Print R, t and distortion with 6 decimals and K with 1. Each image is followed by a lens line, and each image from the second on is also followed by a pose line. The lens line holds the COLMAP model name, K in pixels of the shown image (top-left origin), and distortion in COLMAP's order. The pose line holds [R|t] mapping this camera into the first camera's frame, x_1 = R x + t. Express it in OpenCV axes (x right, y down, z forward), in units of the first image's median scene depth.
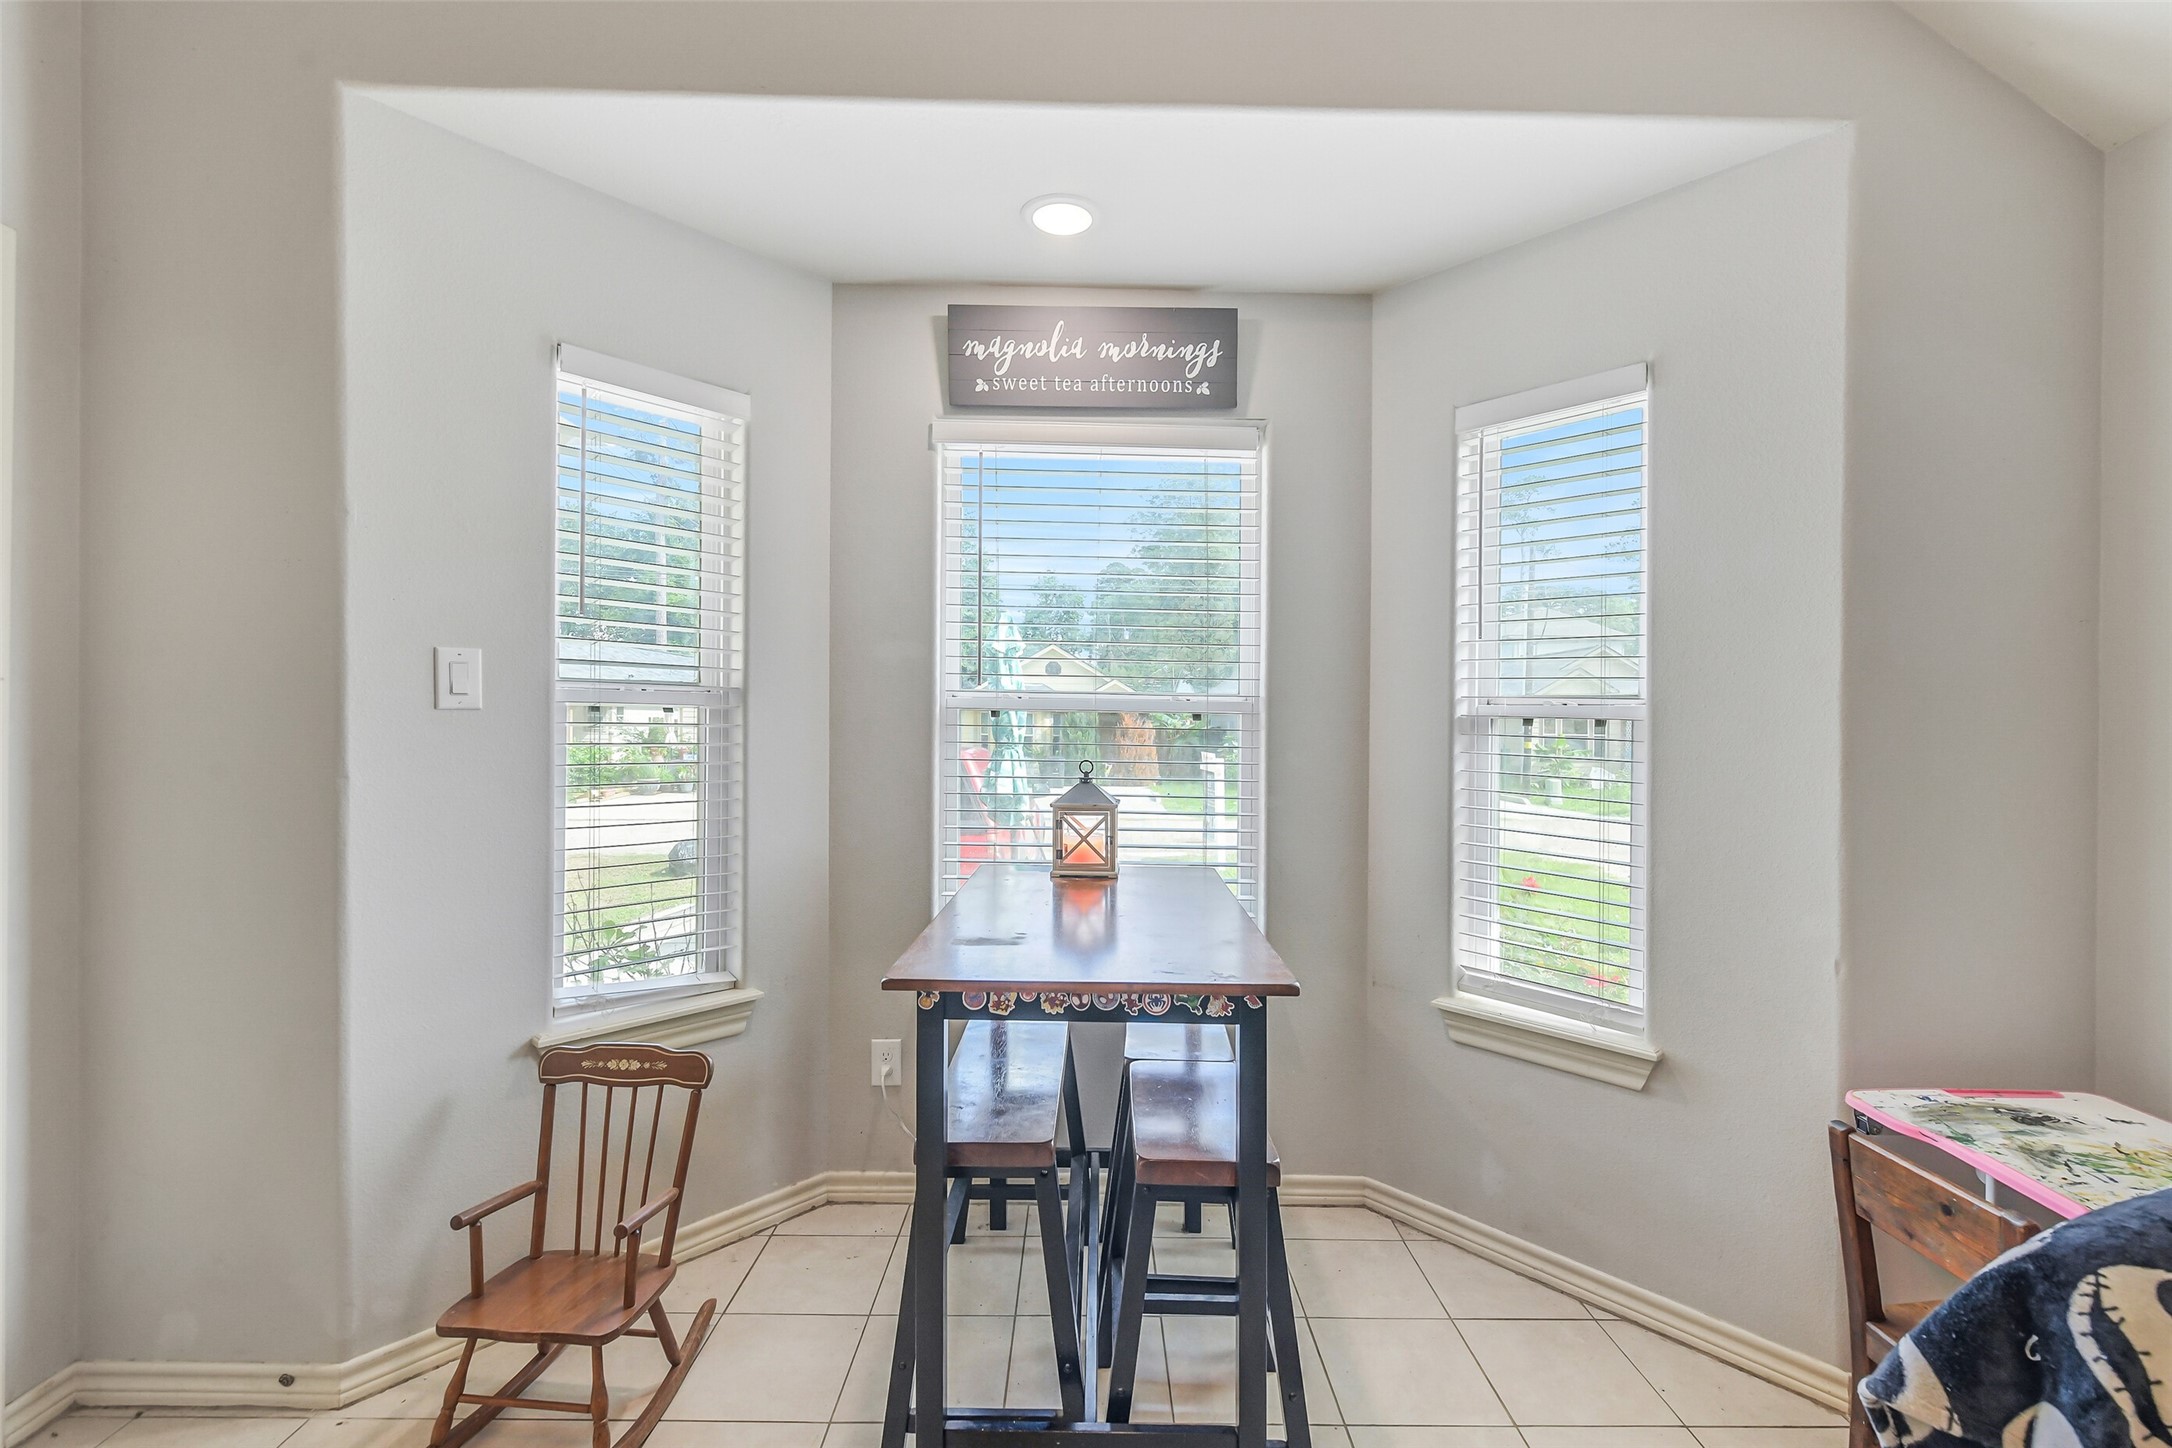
lens RADIAL K [[946.9, 0, 1100.3], [0, 946.9, 702.2], [0, 0, 1]] dist [-0.000752, -0.000772]
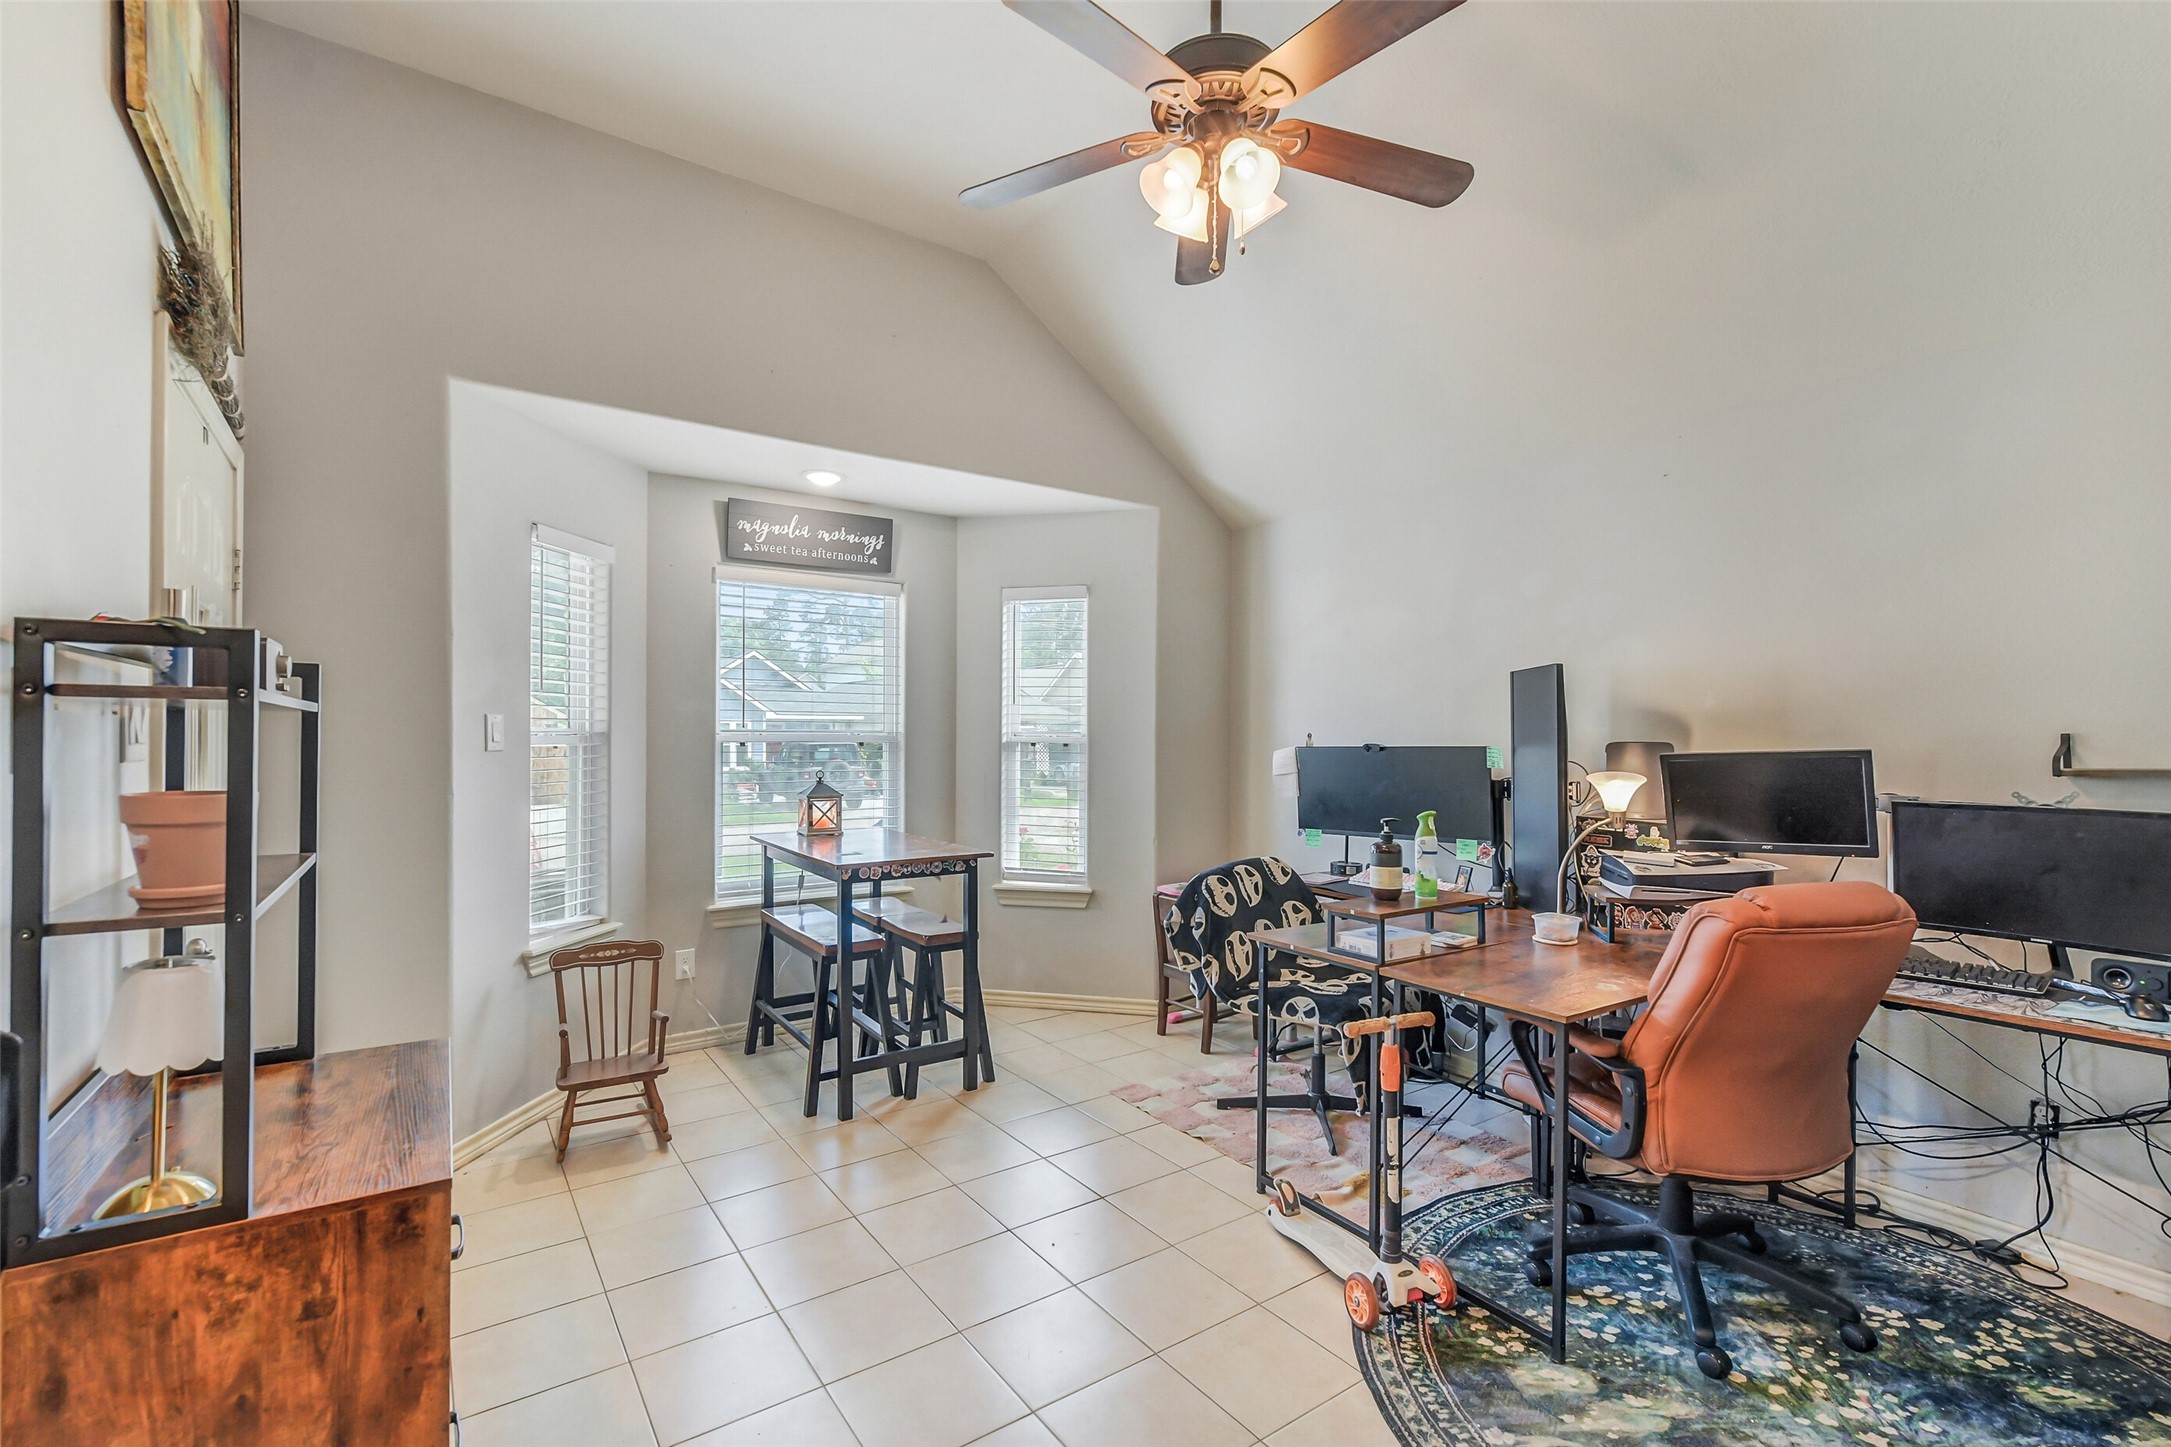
lens RADIAL K [[946.5, 0, 1080.4], [0, 946.5, 724.5], [0, 0, 1]] dist [-0.000752, -0.000772]
pose [[0.825184, -0.006022, 0.564831, -0.615167], [-0.001071, 0.999925, 0.012227, -0.047861], [-0.564863, -0.010694, 0.825116, -0.738469]]
